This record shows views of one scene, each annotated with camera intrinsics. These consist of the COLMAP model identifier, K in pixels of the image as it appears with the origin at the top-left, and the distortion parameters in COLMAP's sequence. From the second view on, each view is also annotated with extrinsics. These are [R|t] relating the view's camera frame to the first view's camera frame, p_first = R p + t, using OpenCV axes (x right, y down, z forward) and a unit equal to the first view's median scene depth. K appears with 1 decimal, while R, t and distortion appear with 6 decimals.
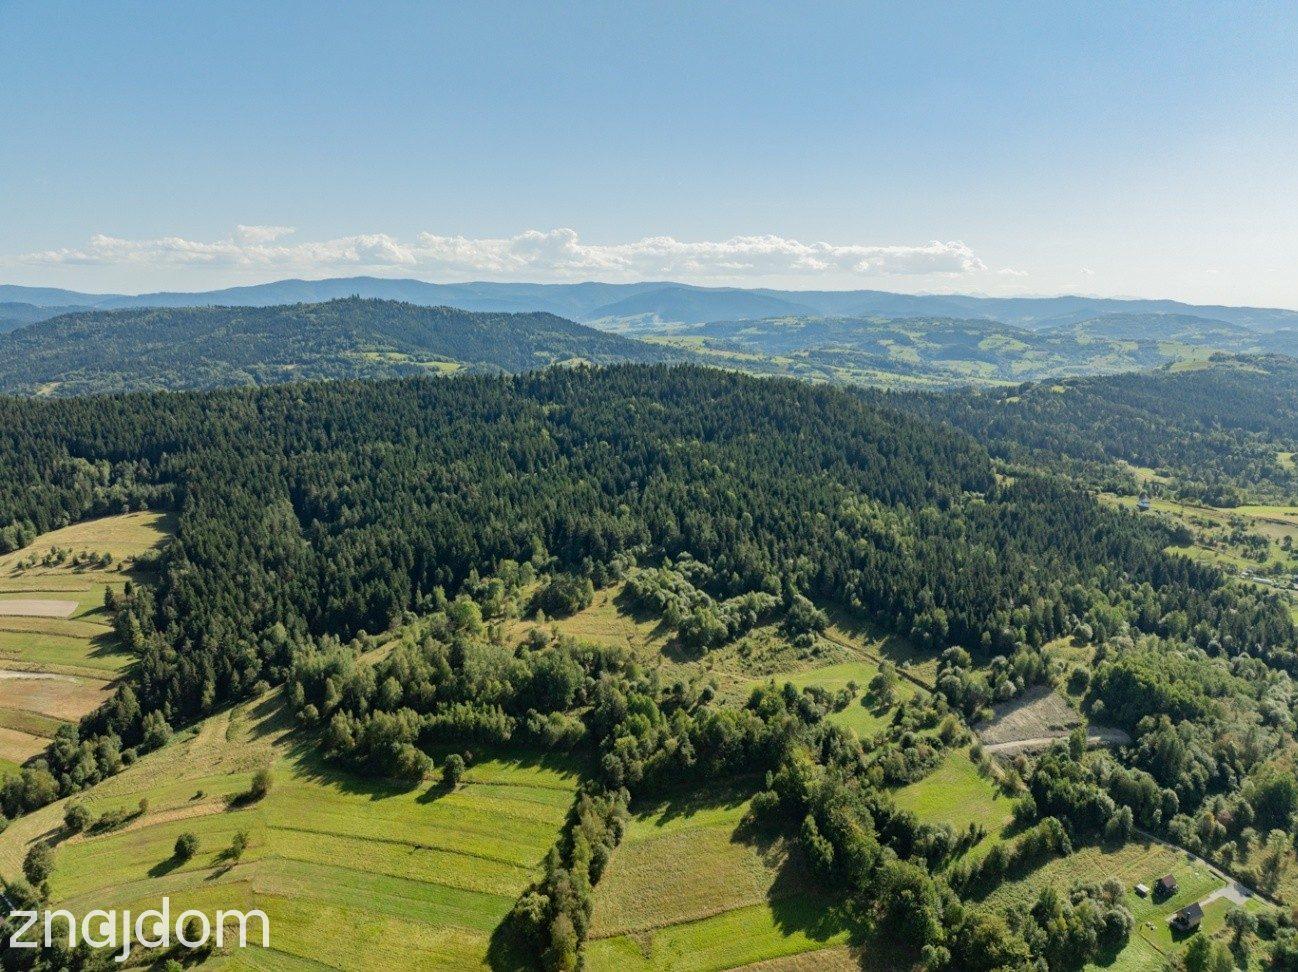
lens RADIAL K [[914.8, 0, 651.5], [0, 914.8, 481.1], [0, 0, 1]] dist [-0.044077, 0.012139]
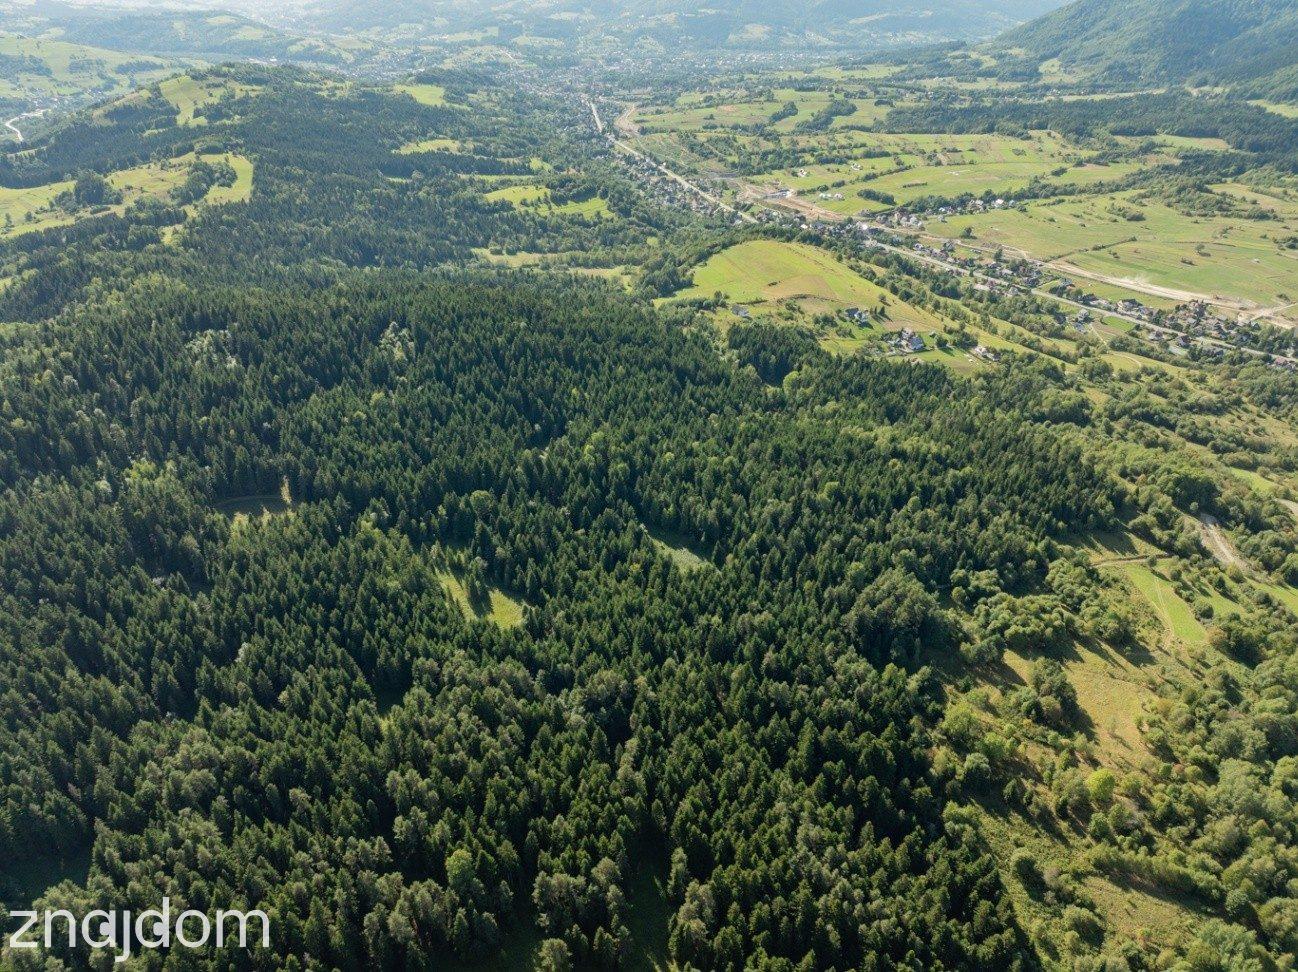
lens RADIAL K [[914.8, 0, 654.9], [0, 914.8, 486.1], [0, 0, 1]] dist [-0.044077, 0.012139]
pose [[0.336149, -0.472175, 0.814895, -0.599567], [0.162803, 0.881352, 0.443524, -0.350951], [-0.927631, -0.016423, 0.373137, 0.751277]]
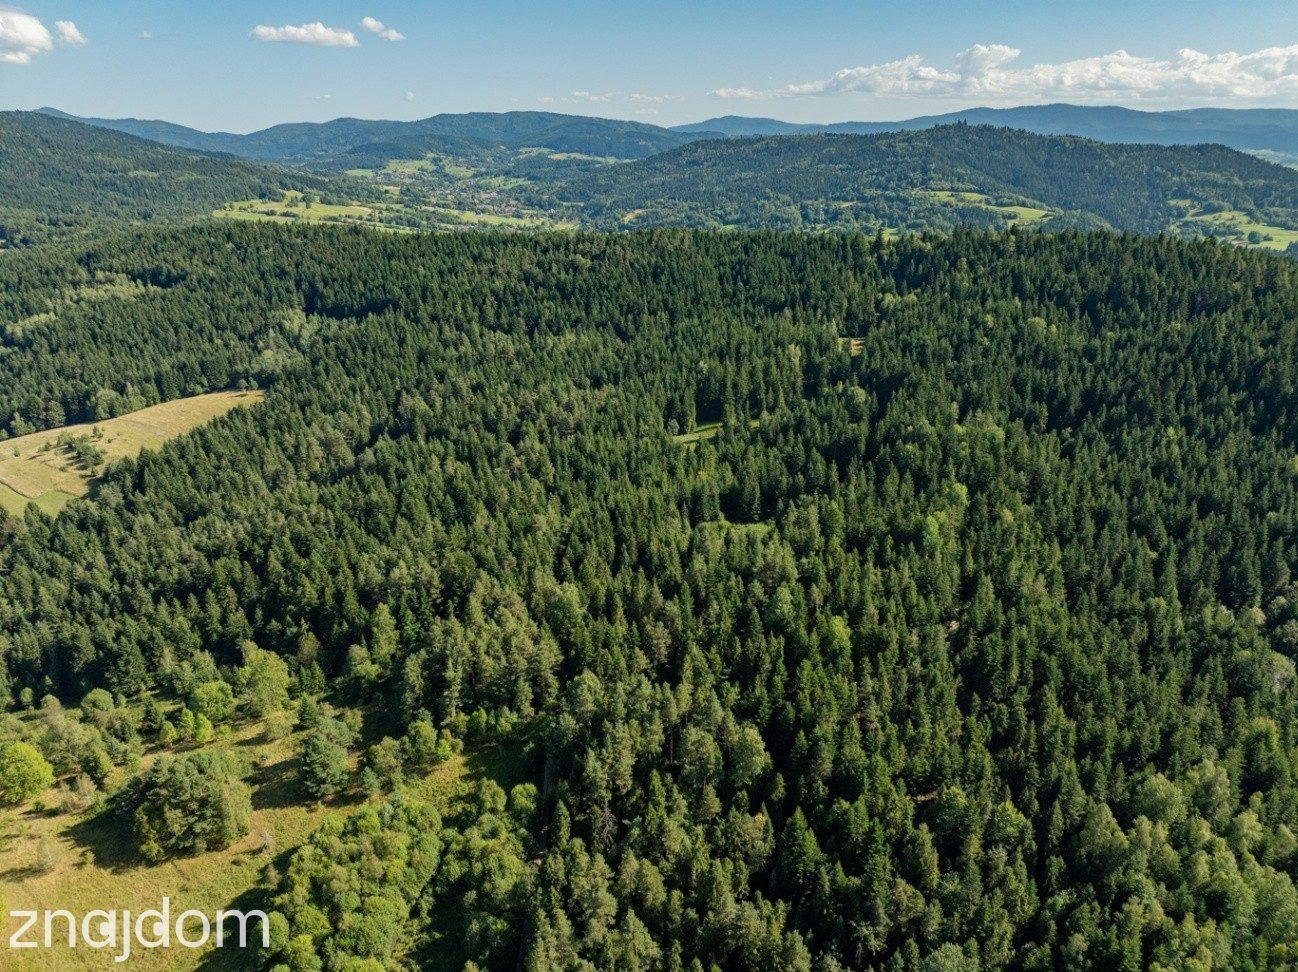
lens RADIAL K [[914.8, 0, 650.8], [0, 914.8, 480.8], [0, 0, 1]] dist [-0.044077, 0.012139]
pose [[0.753256, 0.226494, -0.617499, 0.219086], [-0.117275, 0.970044, 0.212747, -0.101932], [0.647187, -0.087836, 0.757254, 0.608061]]
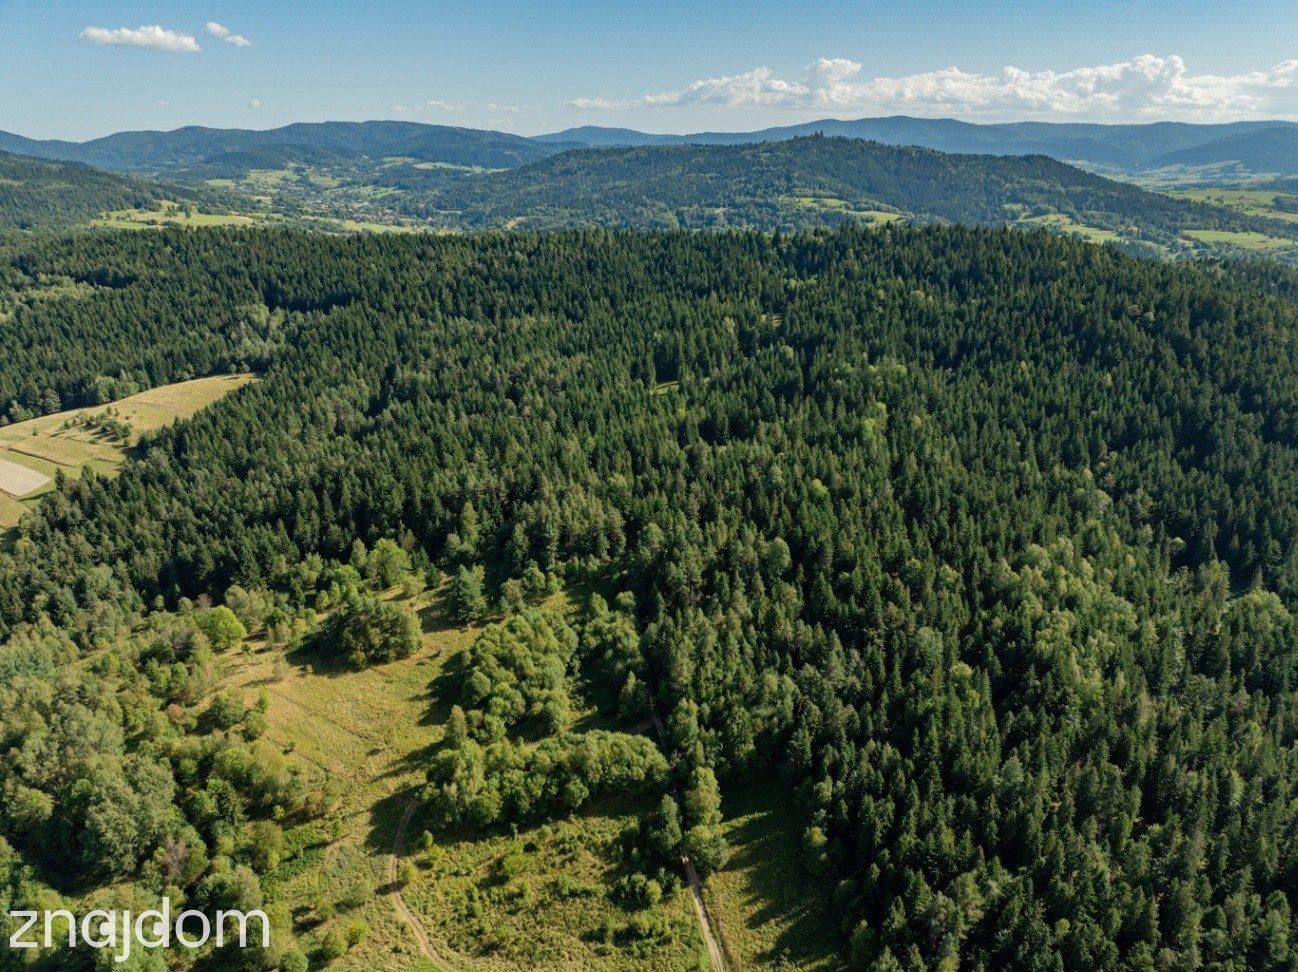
lens RADIAL K [[914.8, 0, 650.4], [0, 914.8, 482.6], [0, 0, 1]] dist [-0.044077, 0.012139]
pose [[0.842029, 0.185652, -0.506479, 0.246874], [-0.101095, 0.976585, 0.189898, -0.071903], [0.529875, -0.108697, 0.841081, 0.445244]]
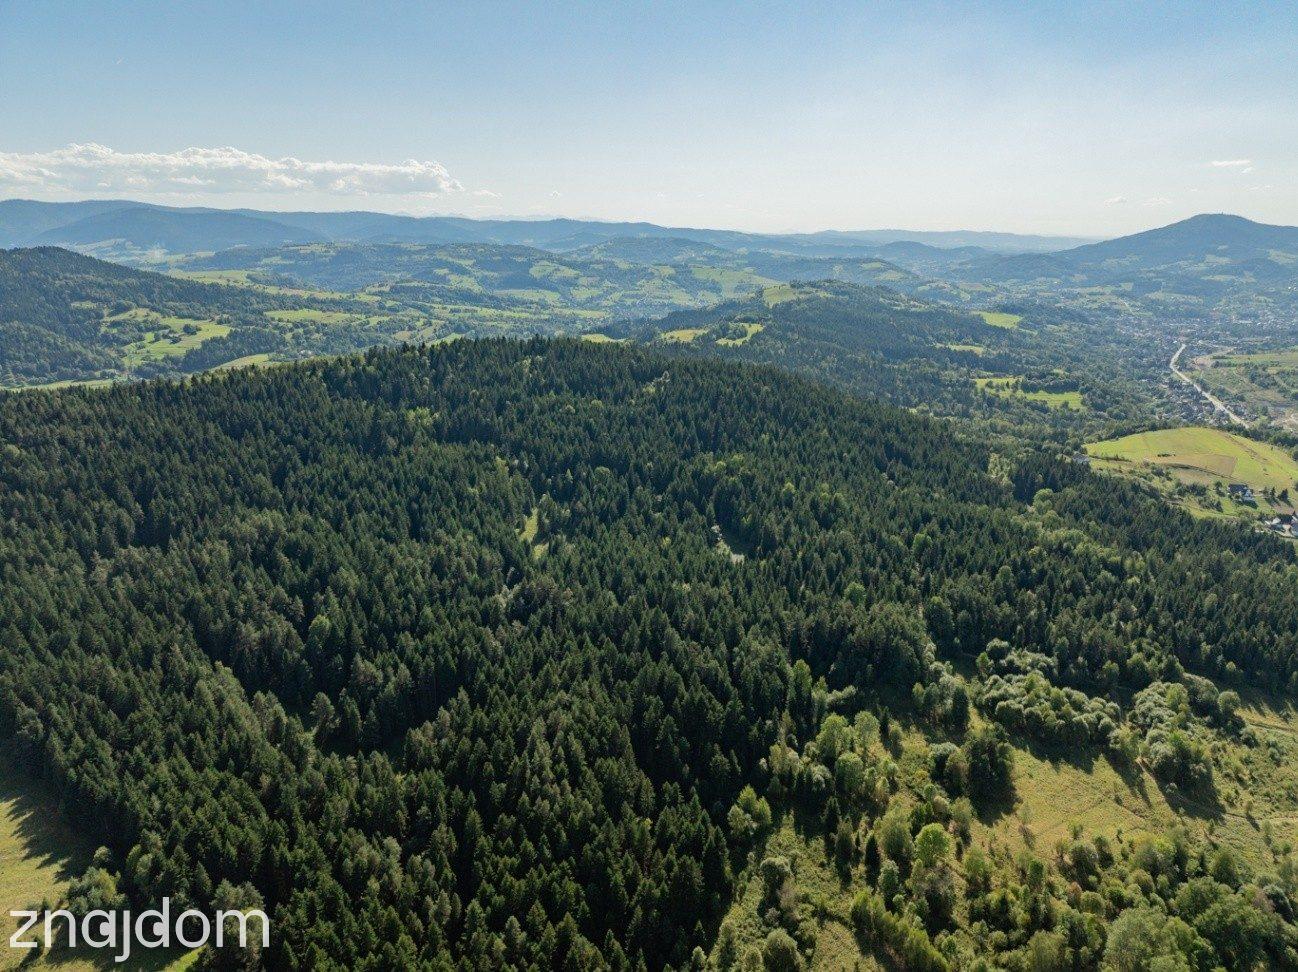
lens RADIAL K [[914.8, 0, 653.0], [0, 914.8, 487.6], [0, 0, 1]] dist [-0.044077, 0.012139]
pose [[0.852506, -0.135978, 0.504721, -0.442623], [0.090131, 0.989349, 0.114307, -0.122218], [-0.514888, -0.051956, 0.855681, 0.414270]]
